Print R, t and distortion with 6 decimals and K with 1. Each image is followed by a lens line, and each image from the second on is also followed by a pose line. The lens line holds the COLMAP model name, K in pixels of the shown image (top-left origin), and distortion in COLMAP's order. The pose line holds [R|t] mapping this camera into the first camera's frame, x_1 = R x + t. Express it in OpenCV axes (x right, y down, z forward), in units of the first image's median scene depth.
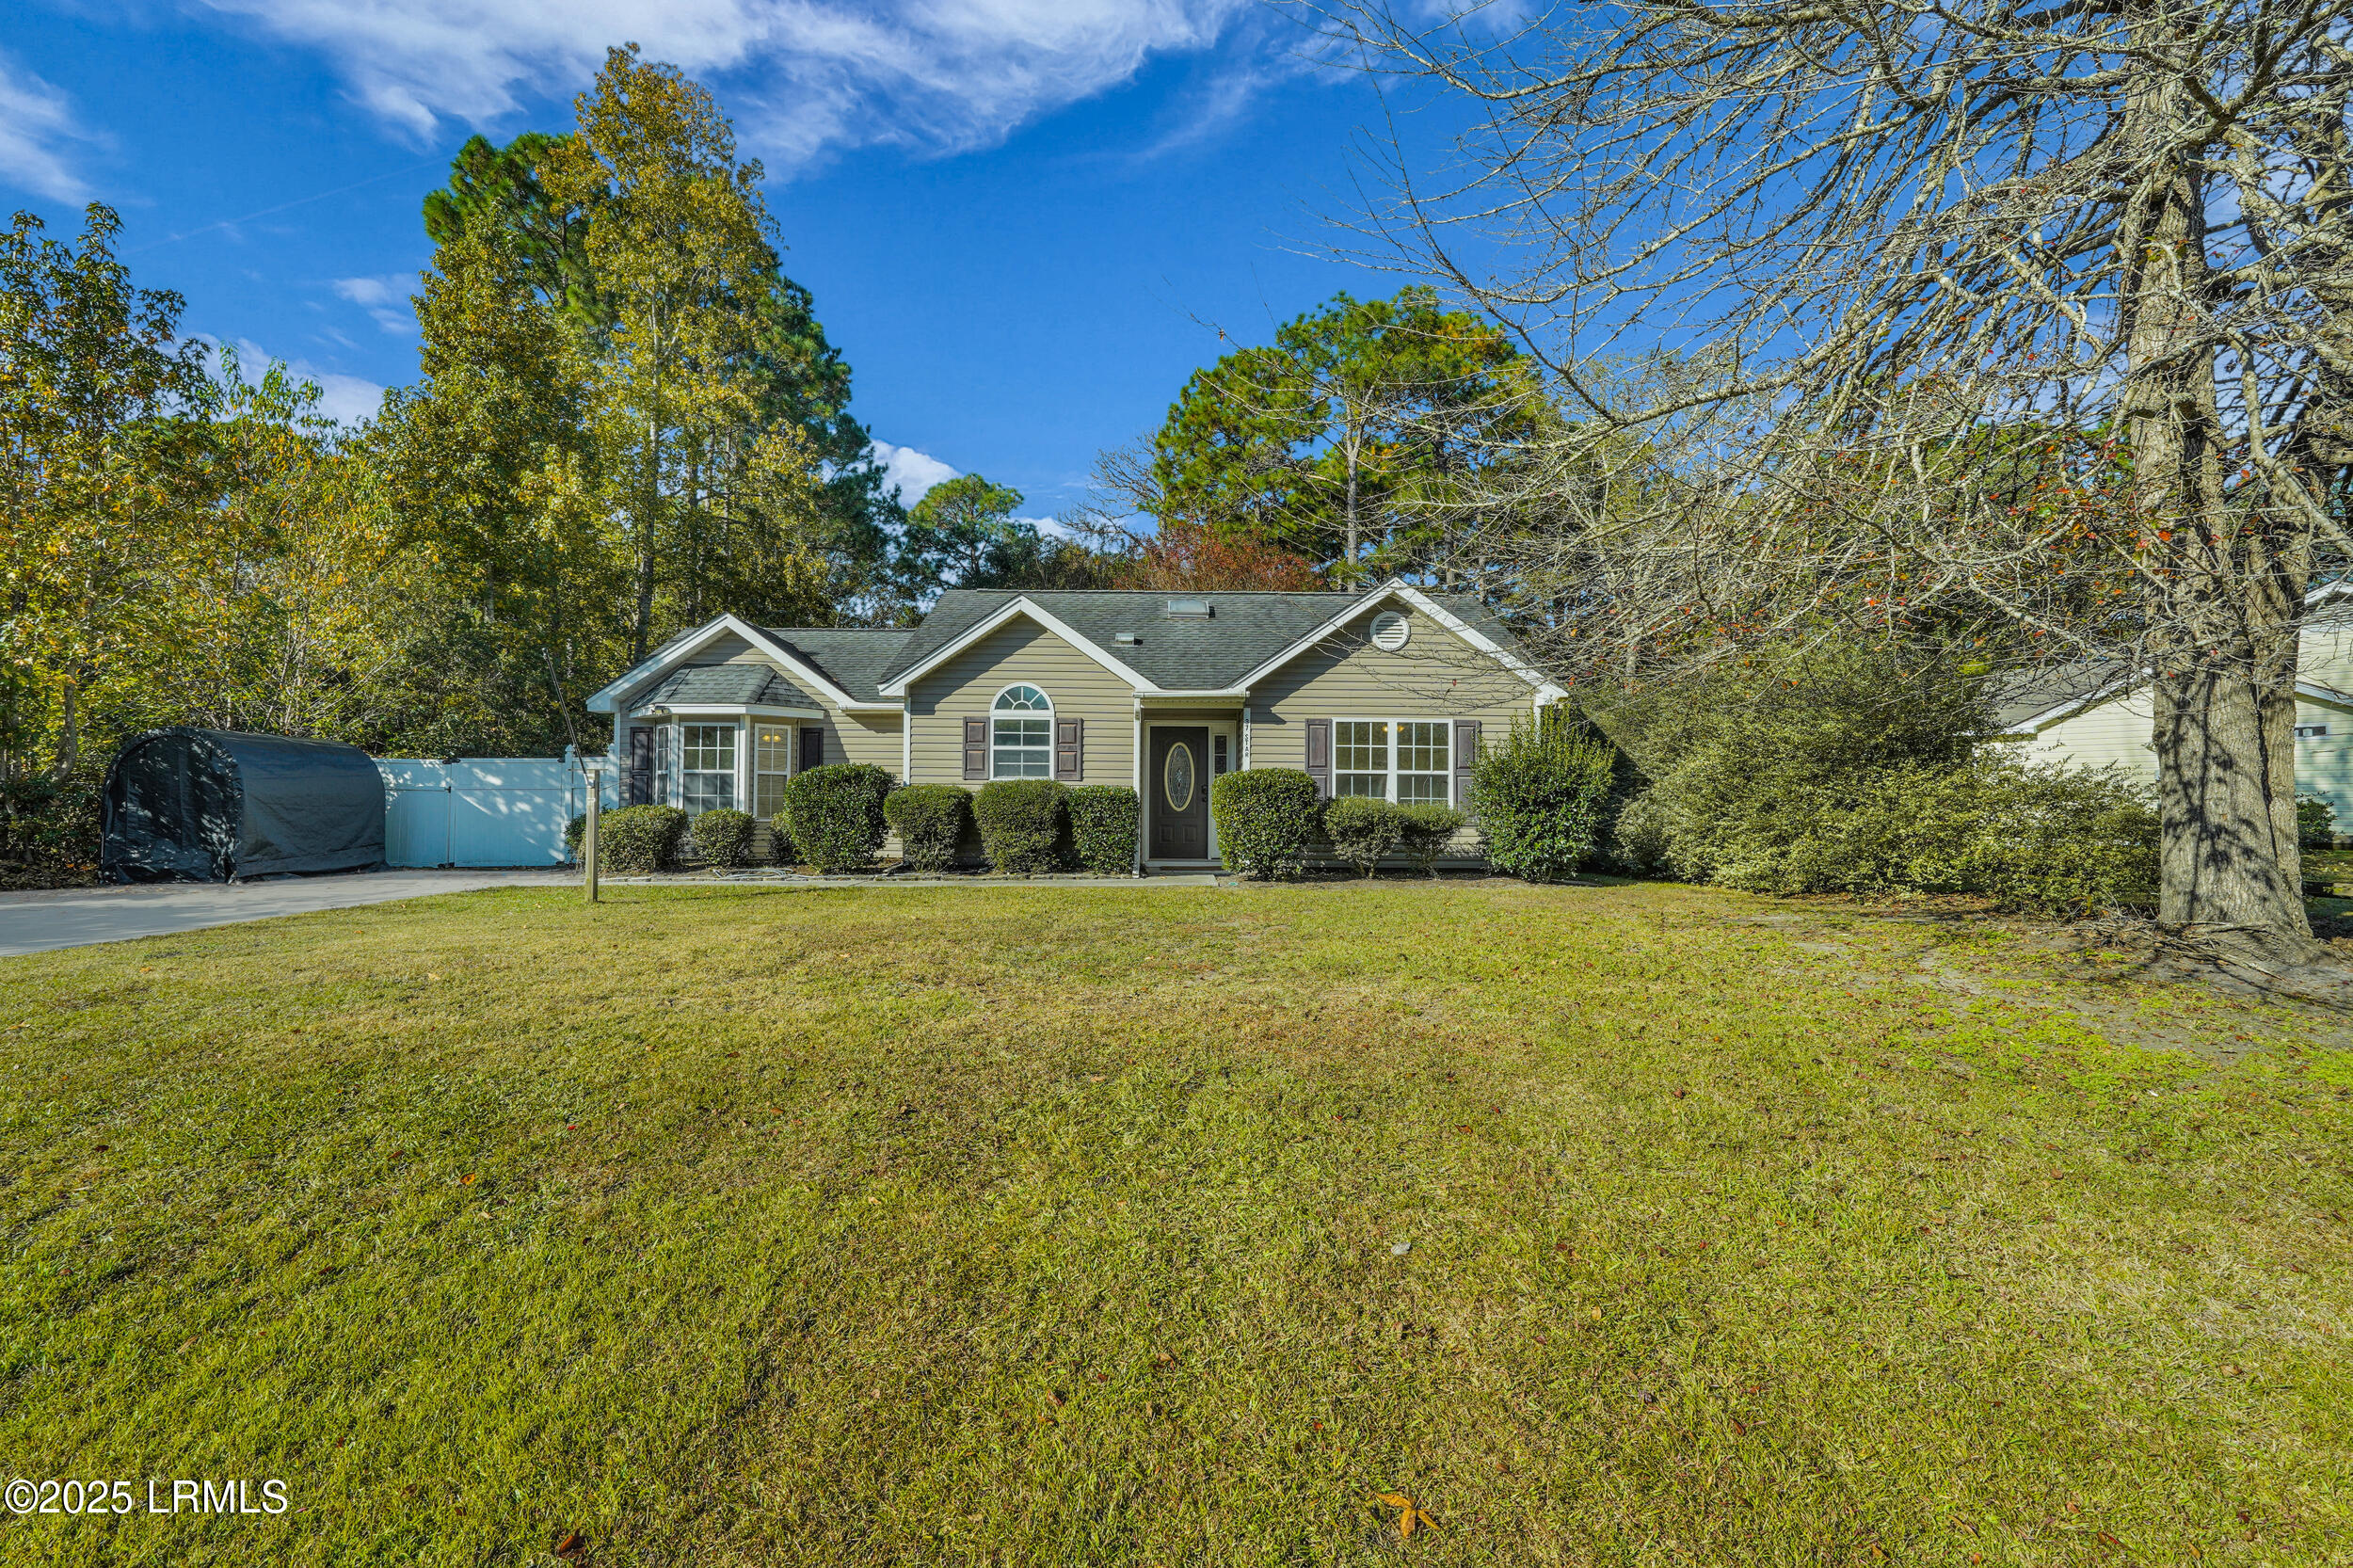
lens RADIAL K [[1056.0, 0, 1176.5], [0, 1056.0, 784.0], [0, 0, 1]] dist [-0.017208, 0.012930]
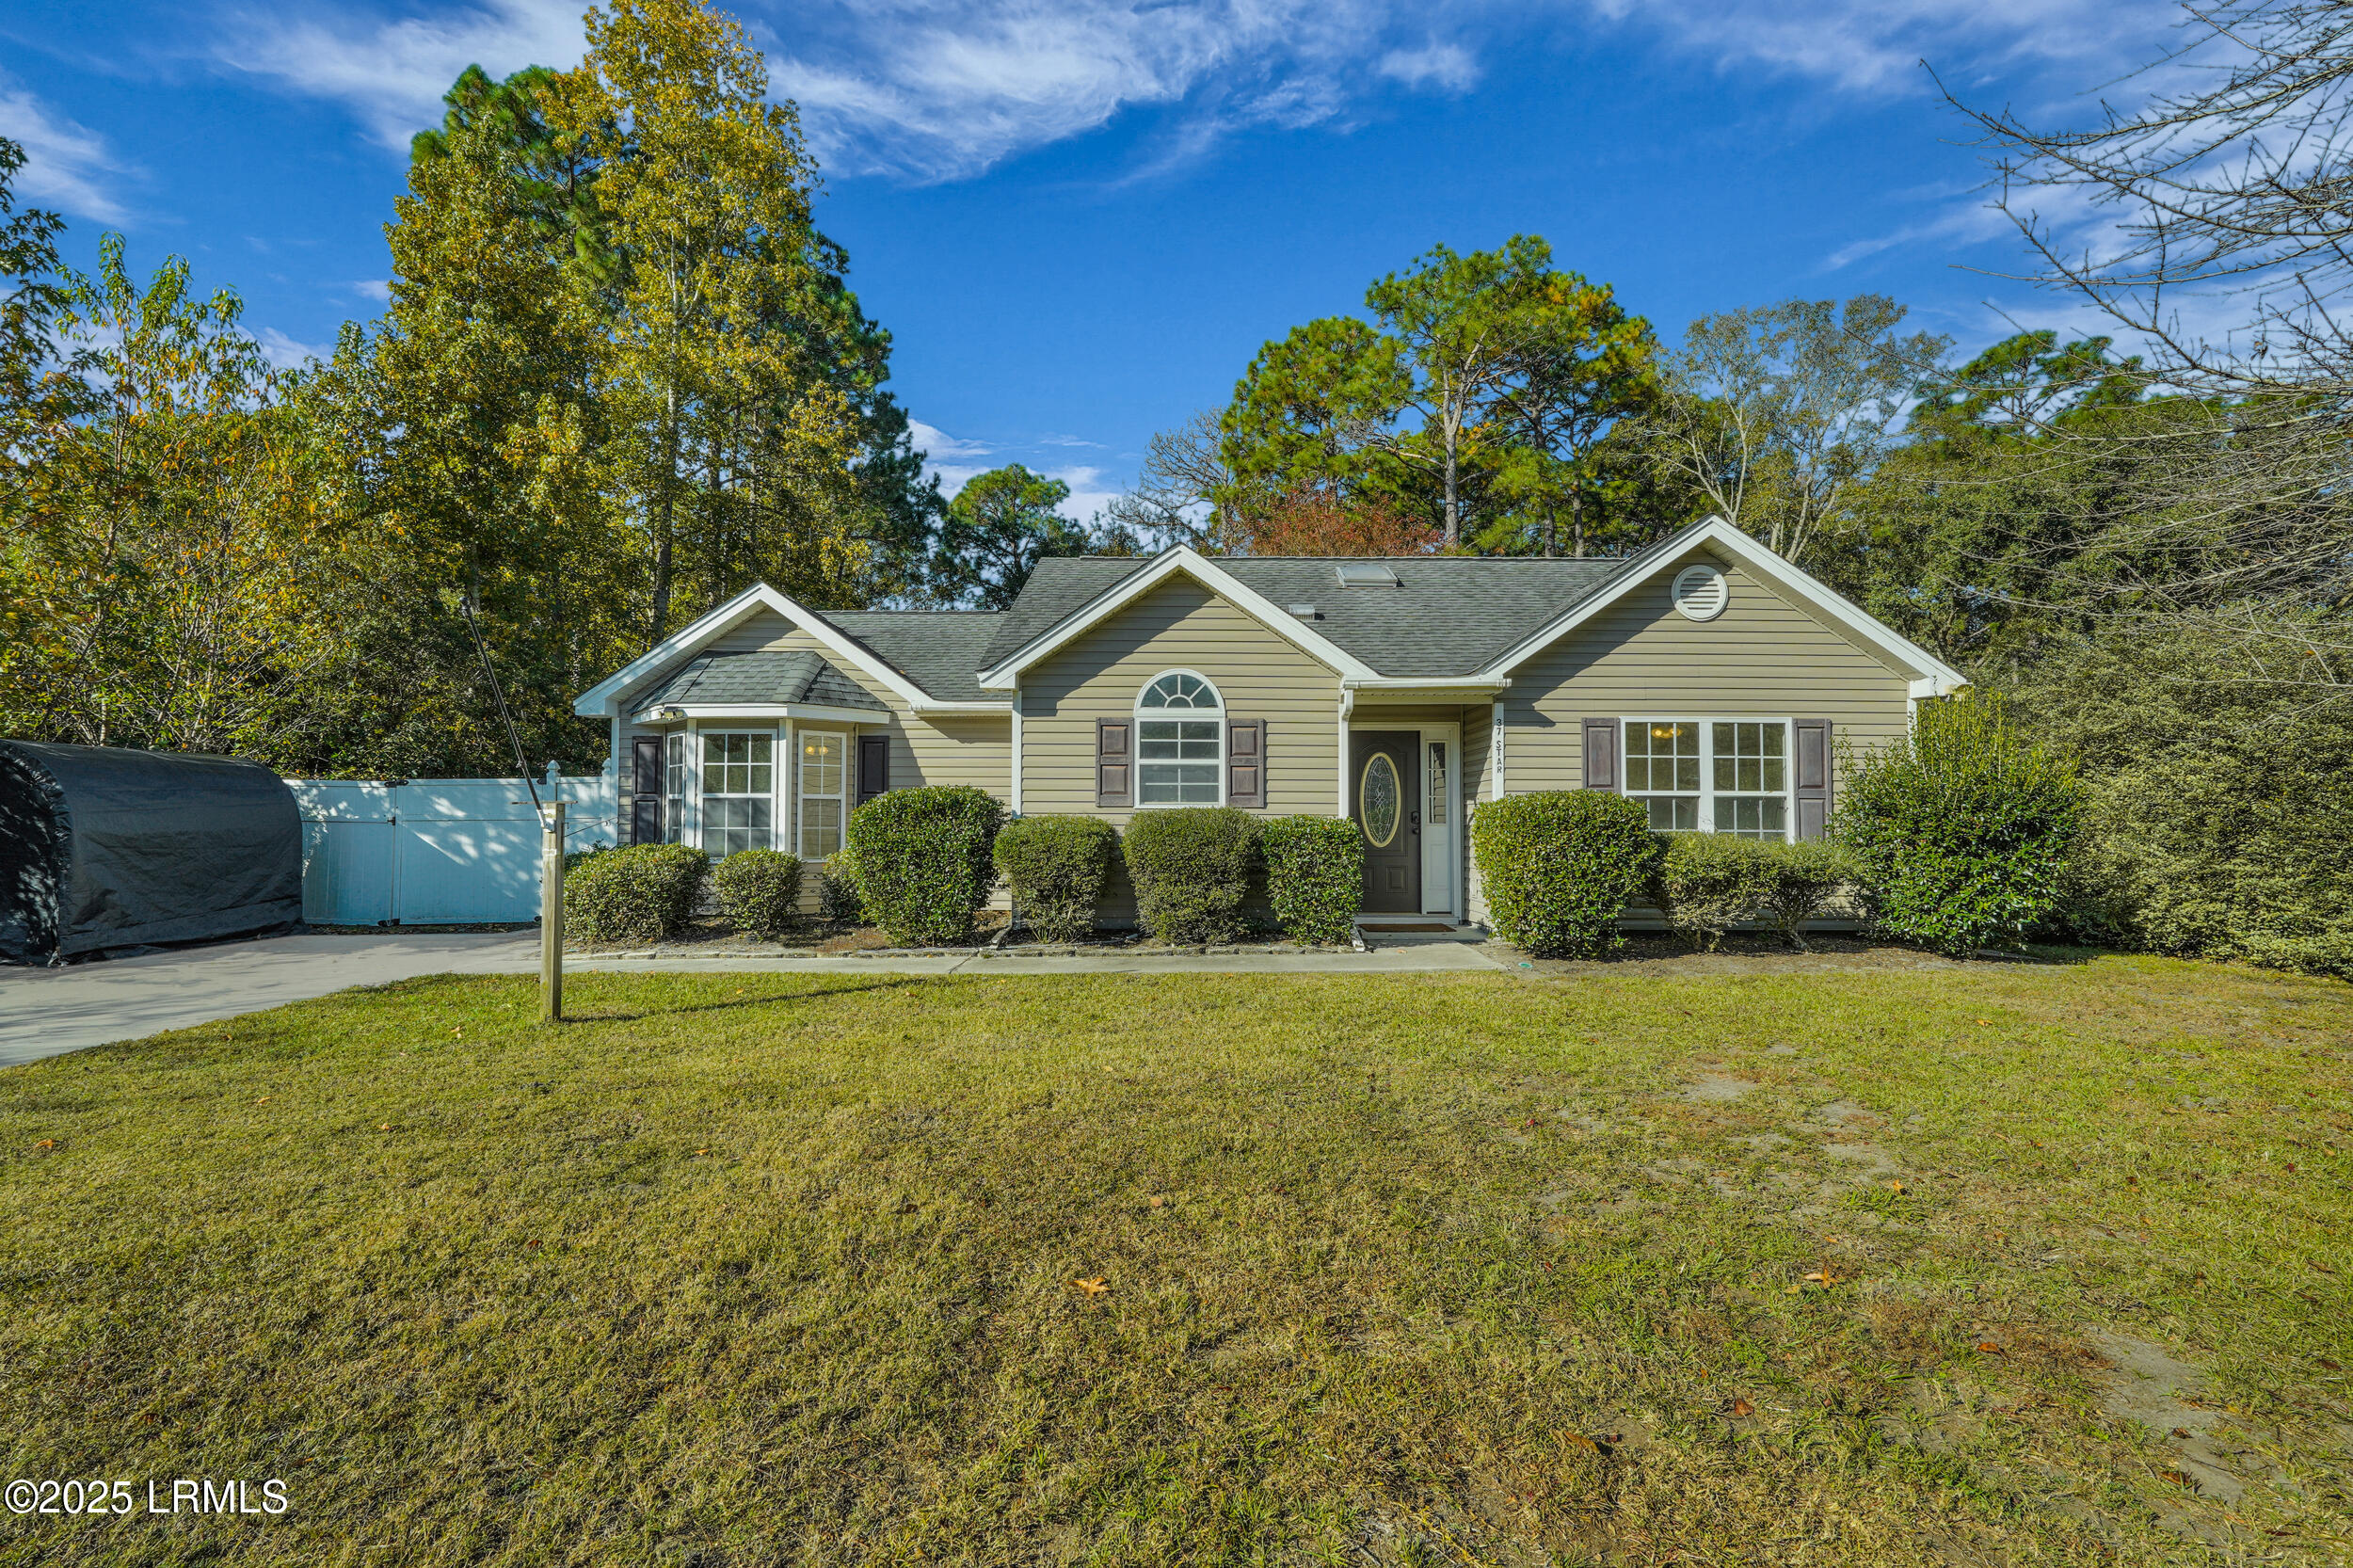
lens RADIAL K [[1053.3, 0, 1176.5], [0, 1053.3, 784.0], [0, 0, 1]] dist [-0.022689, 0.015153]
pose [[0.999845, -0.005008, -0.016852, -0.136253], [0.004846, 0.999942, -0.009653, -0.012523], [0.016900, 0.009570, 0.999811, 0.296511]]
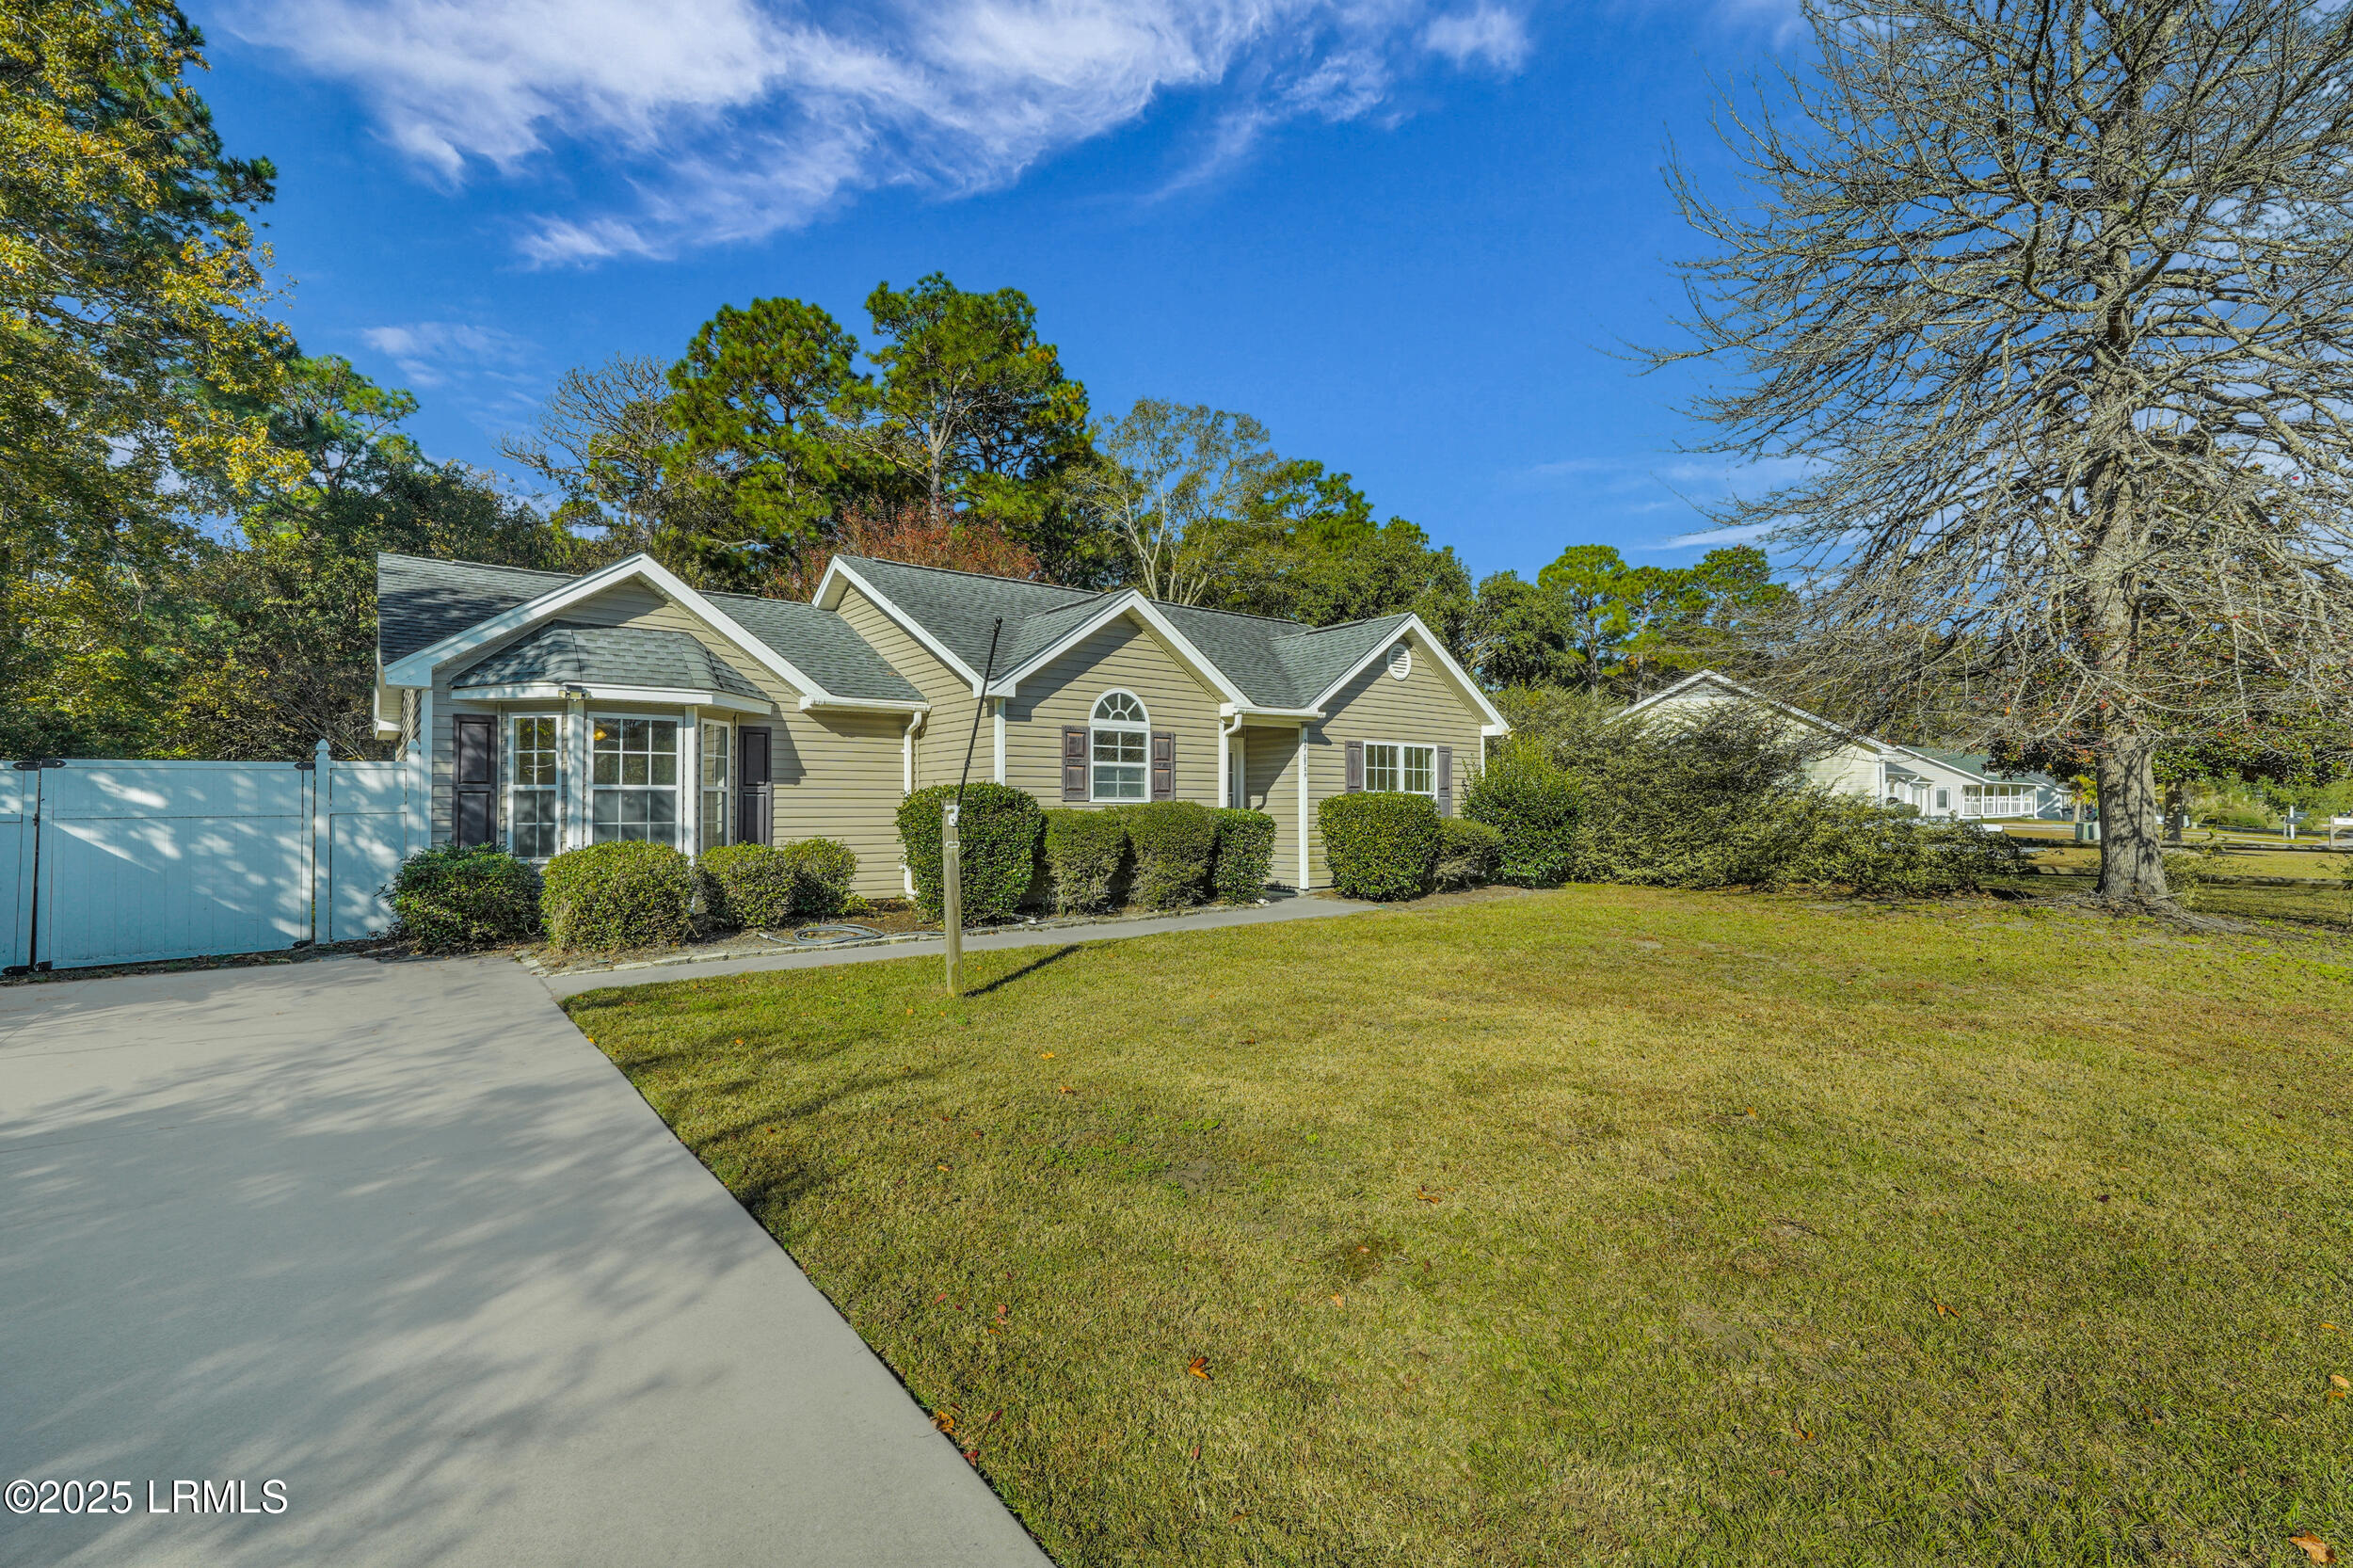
lens RADIAL K [[1056.0, 0, 1176.5], [0, 1056.0, 784.0], [0, 0, 1]] dist [-0.017208, 0.012930]
pose [[0.793352, 0.006126, 0.608732, -0.634575], [-0.008020, 0.999968, 0.000388, -0.018596], [-0.608710, -0.005190, 0.793376, 0.283442]]
